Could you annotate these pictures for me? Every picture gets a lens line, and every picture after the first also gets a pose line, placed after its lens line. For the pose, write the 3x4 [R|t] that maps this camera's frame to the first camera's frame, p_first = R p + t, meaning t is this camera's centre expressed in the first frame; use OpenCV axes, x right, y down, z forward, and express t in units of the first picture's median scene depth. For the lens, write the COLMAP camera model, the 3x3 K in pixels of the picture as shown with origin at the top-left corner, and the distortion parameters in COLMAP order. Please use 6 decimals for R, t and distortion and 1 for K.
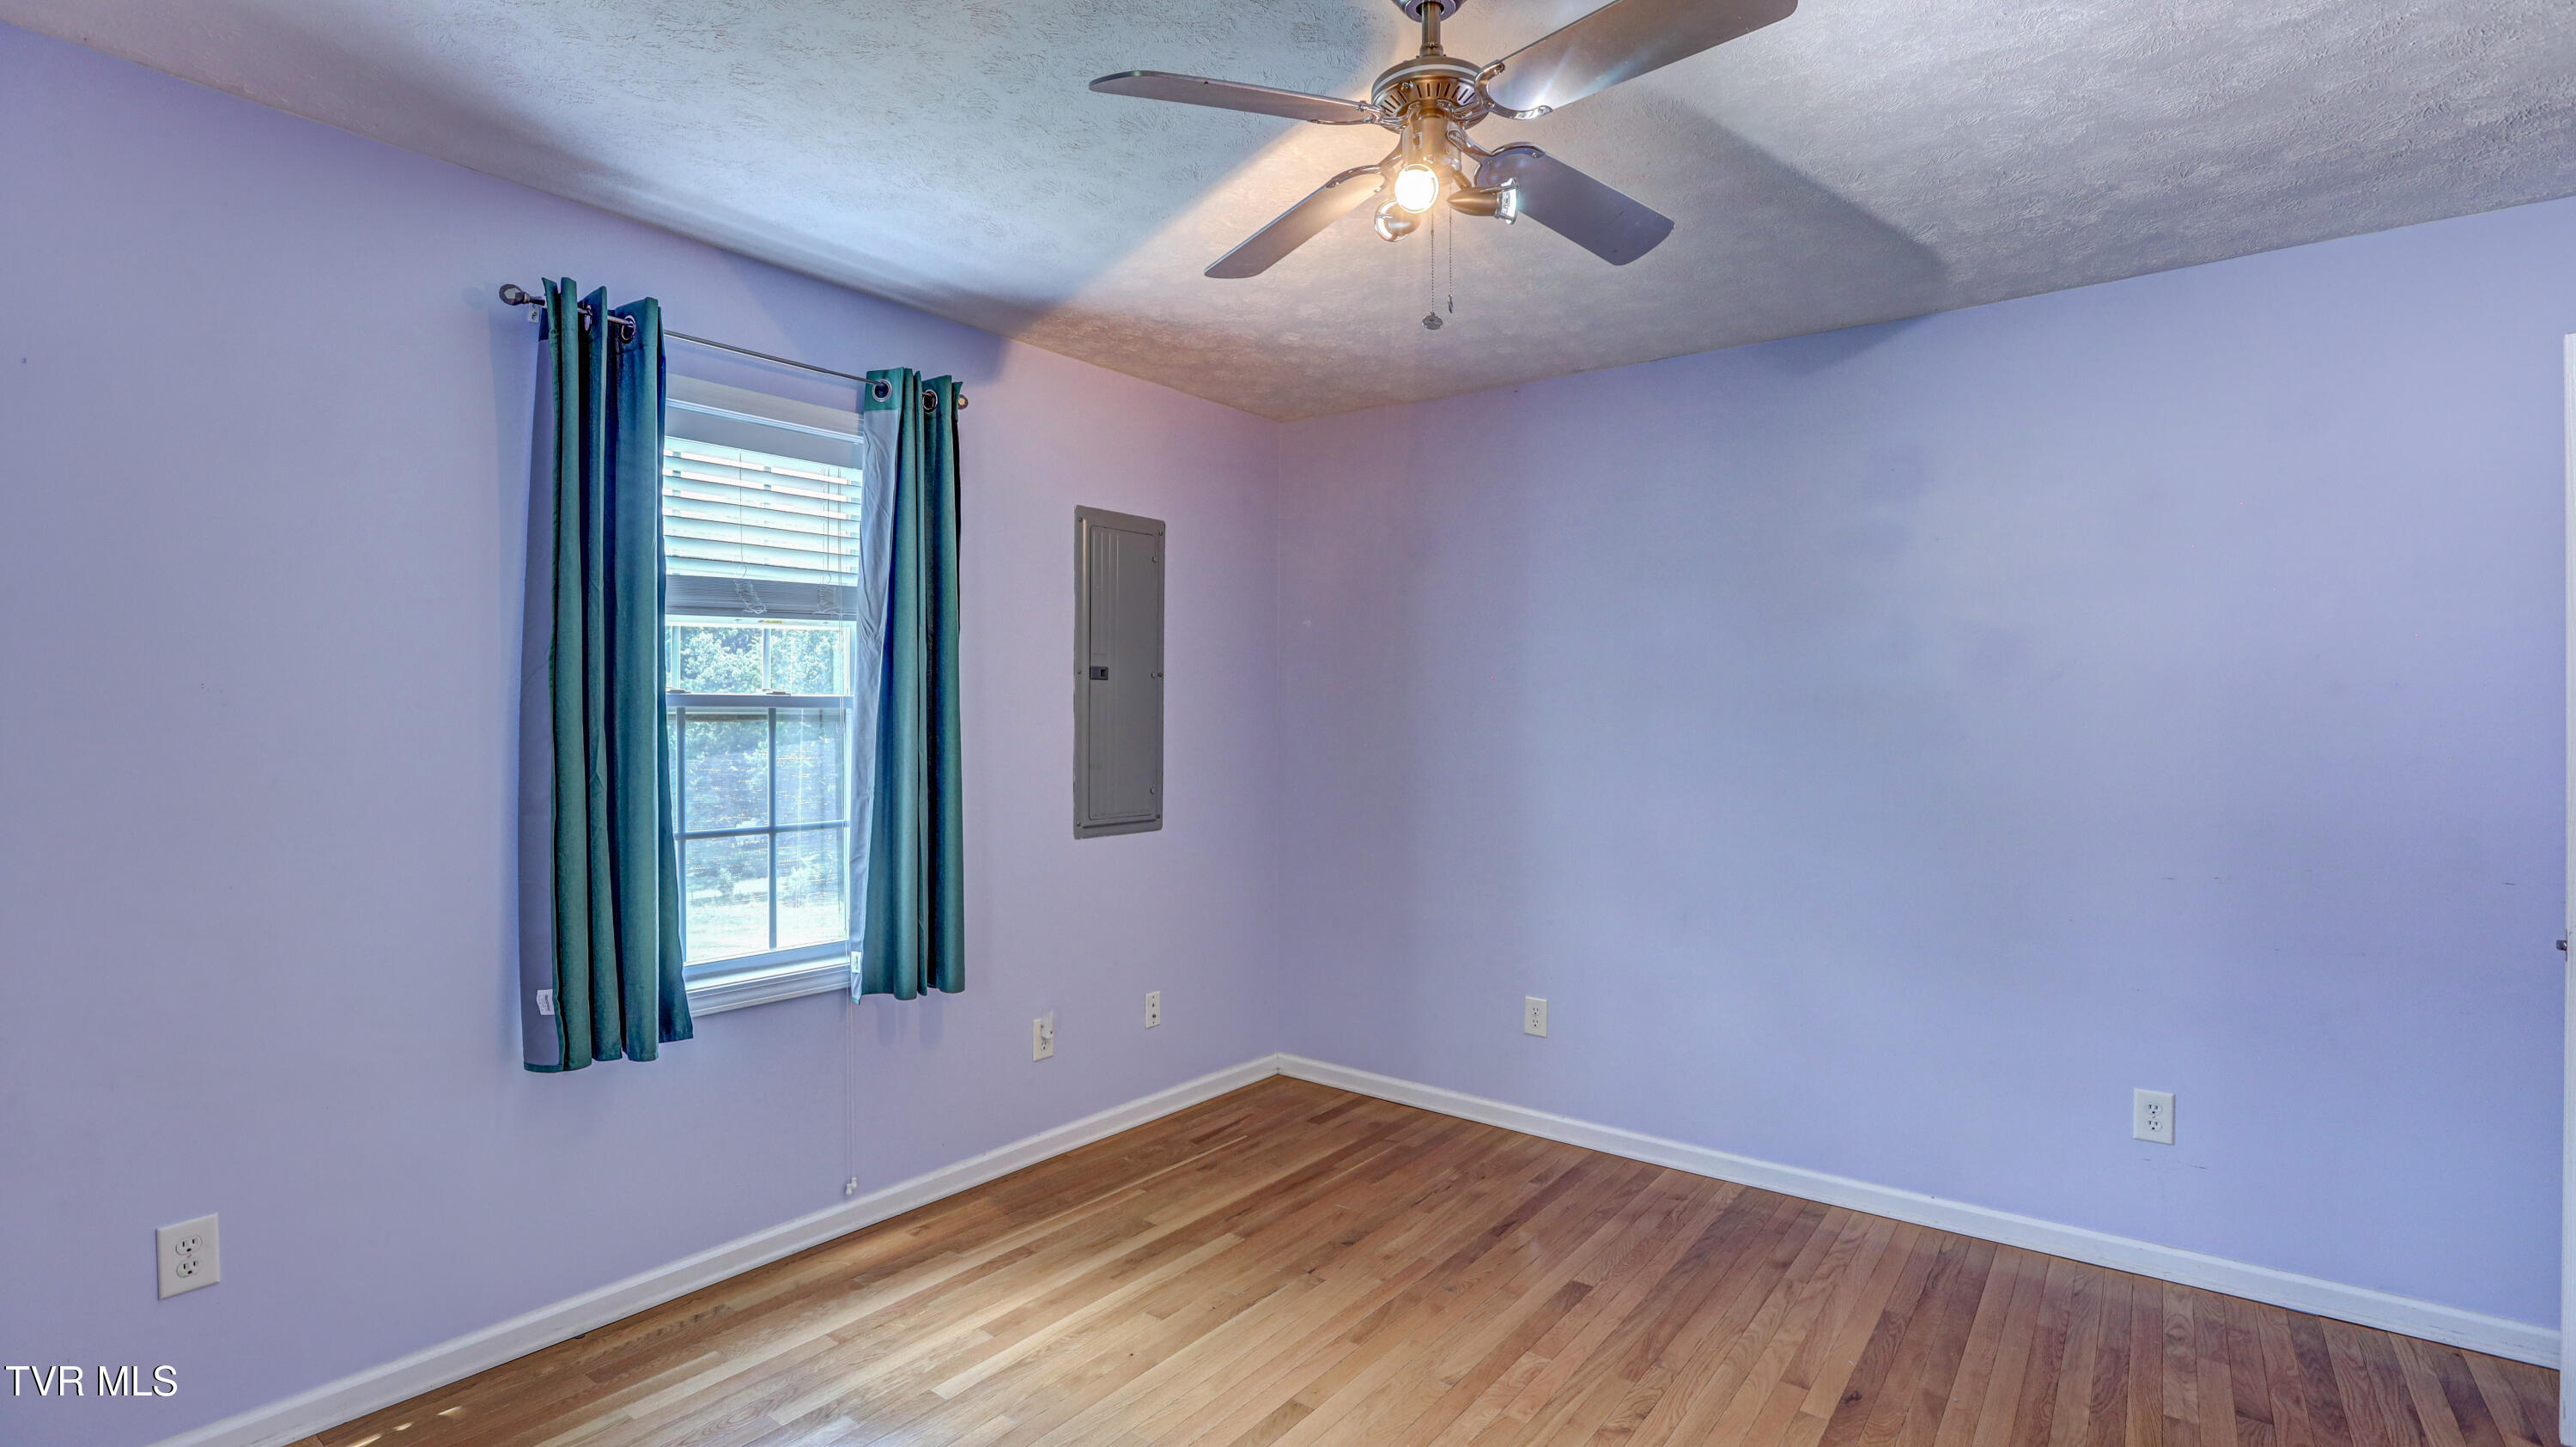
lens RADIAL K [[1169.7, 0, 1283.5], [0, 1169.7, 718.3], [0, 0, 1]] dist [-0.058957, 0.021834]
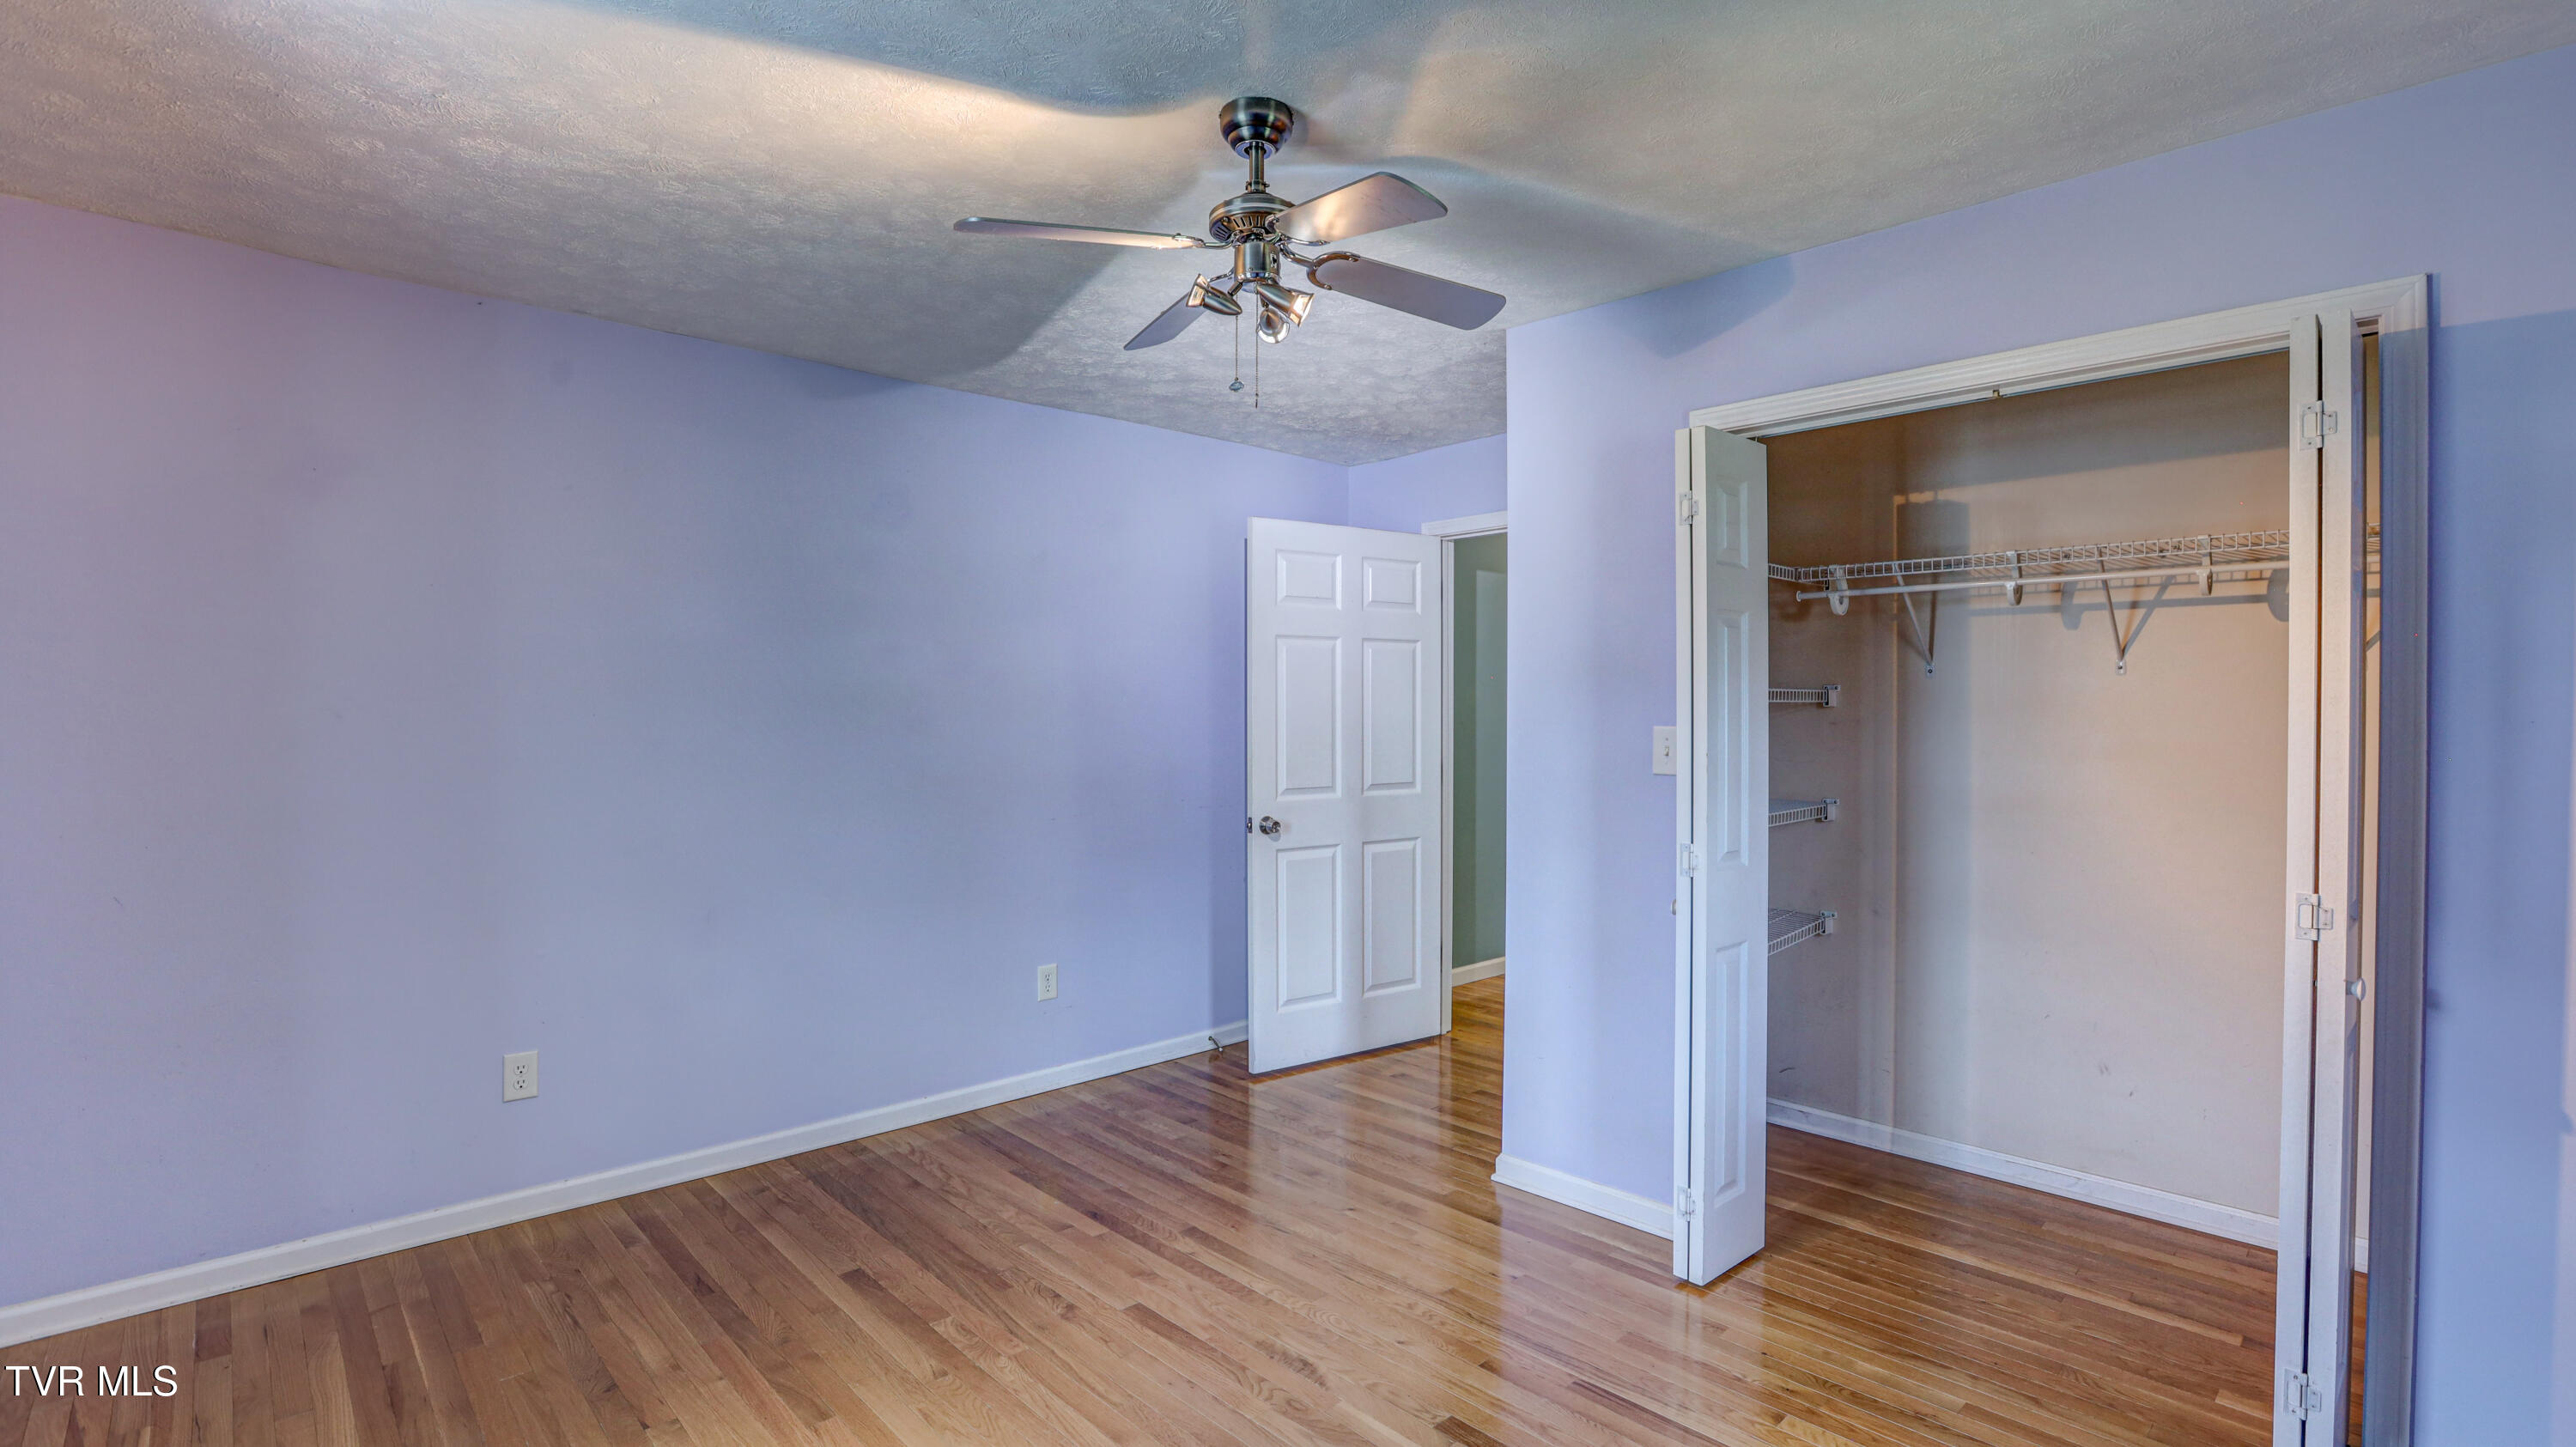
lens RADIAL K [[1169.7, 0, 1283.5], [0, 1169.7, 718.3], [0, 0, 1]] dist [-0.058957, 0.021834]
pose [[0.156310, -0.010074, 0.987657, -0.673930], [0.002470, 0.999949, 0.009809, -0.005073], [-0.987705, 0.000906, 0.156327, 0.464080]]
